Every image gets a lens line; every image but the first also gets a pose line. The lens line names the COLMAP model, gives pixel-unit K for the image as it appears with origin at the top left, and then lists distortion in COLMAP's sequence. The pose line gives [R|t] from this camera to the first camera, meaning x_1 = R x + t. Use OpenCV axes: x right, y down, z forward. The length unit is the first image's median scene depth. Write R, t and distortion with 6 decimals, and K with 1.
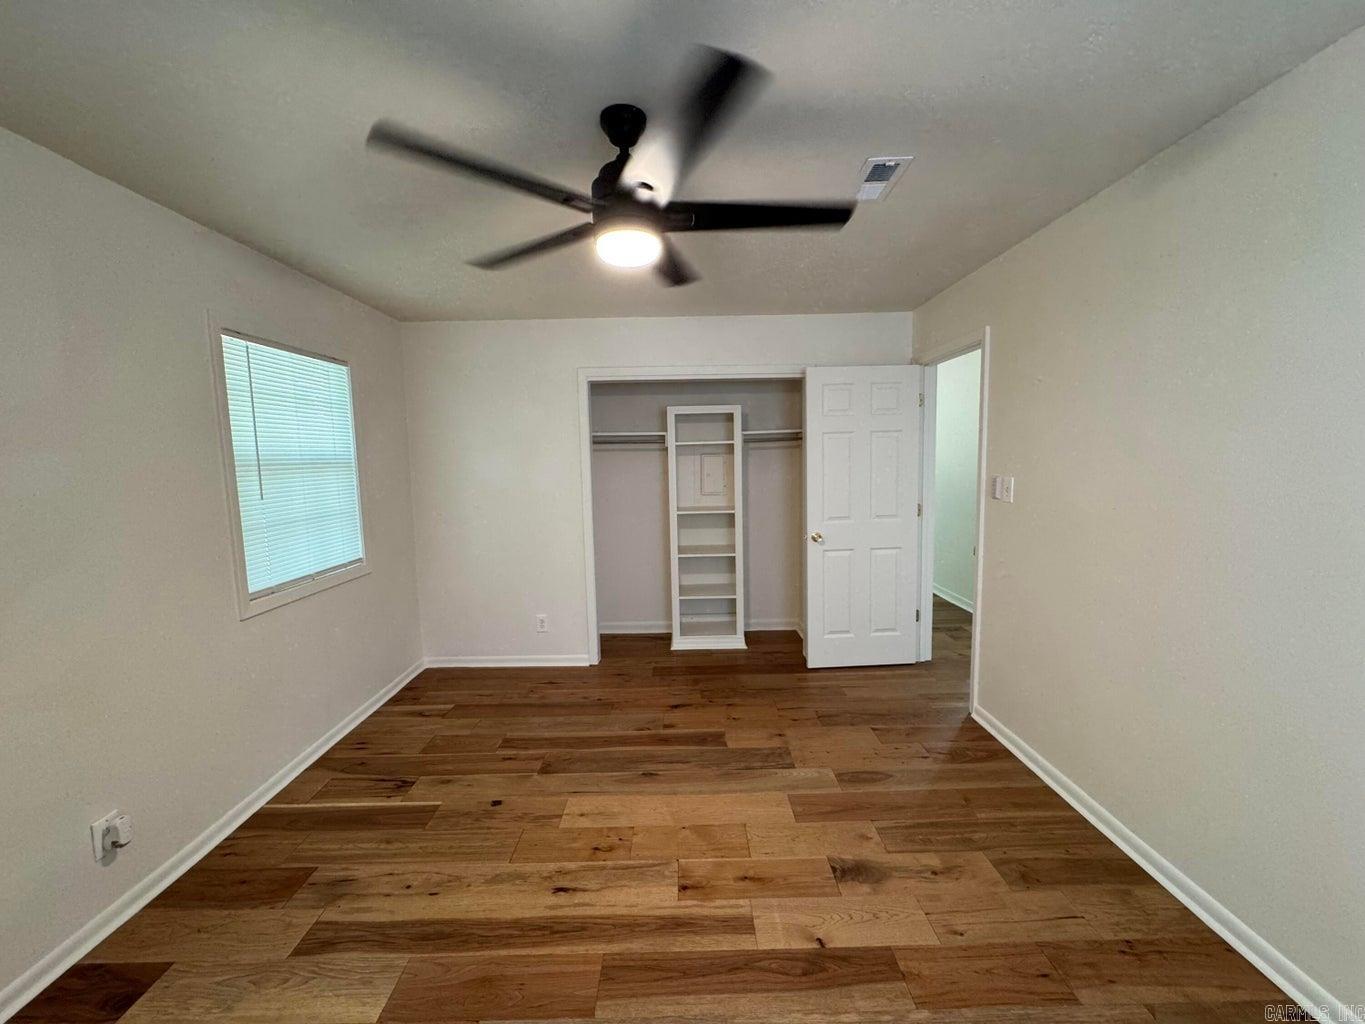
lens RADIAL K [[540.6, 0, 680.2], [0, 540.6, 519.2], [0, 0, 1]] dist [0.000027, 0.000306]
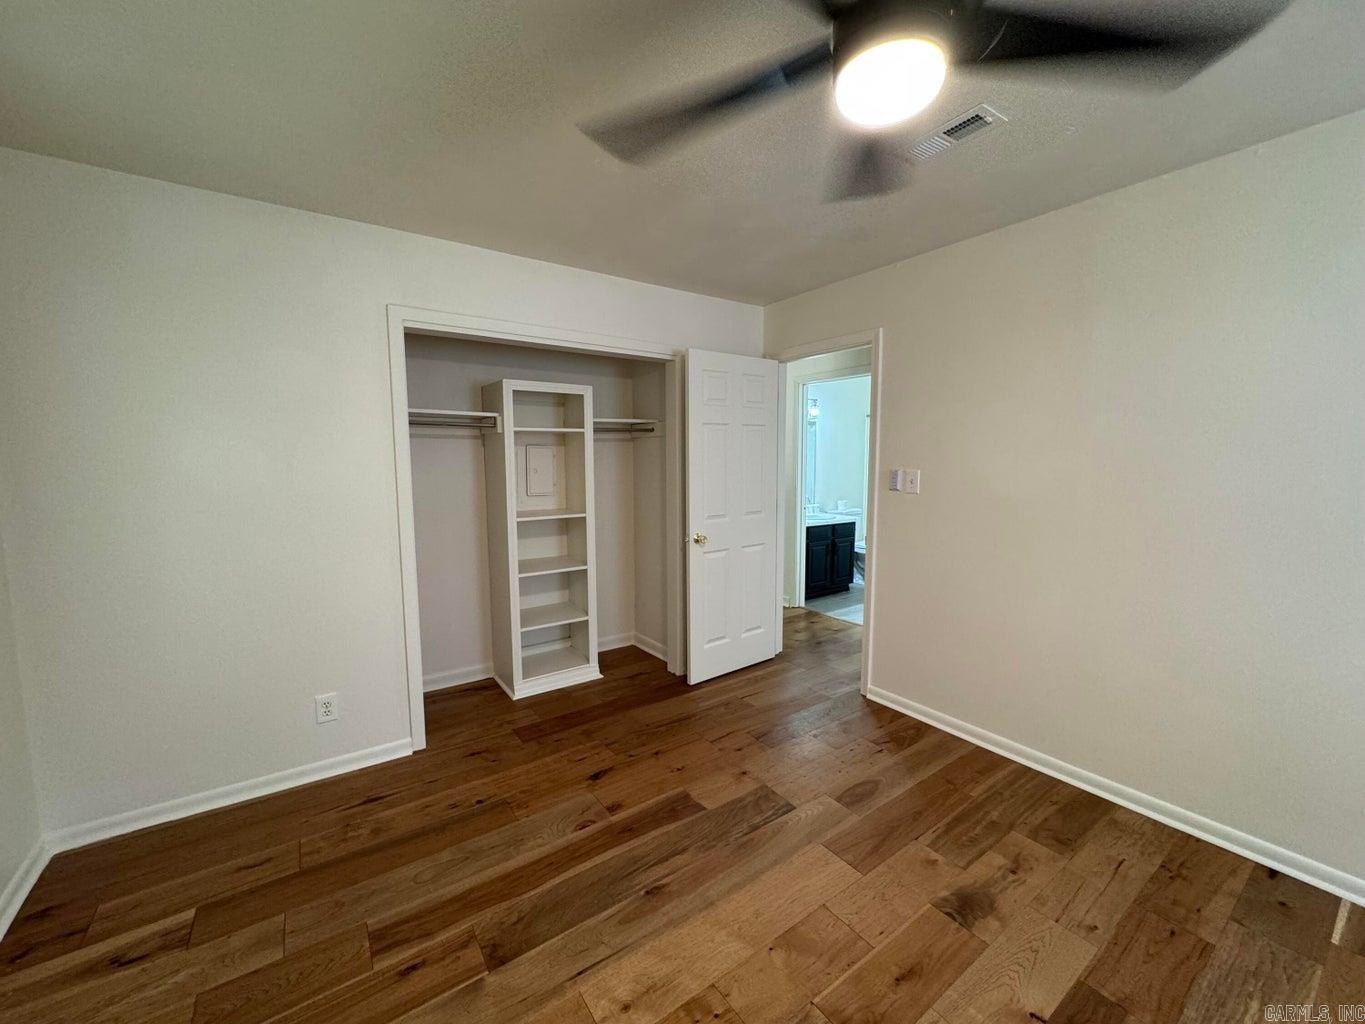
lens RADIAL K [[540.6, 0, 677.0], [0, 540.6, 516.8], [0, 0, 1]] dist [0.000027, 0.000306]
pose [[0.821935, -0.045227, 0.567783, -0.337543], [0.050714, 0.998694, 0.006137, -0.012462], [-0.567320, 0.023750, 0.823155, 0.323770]]
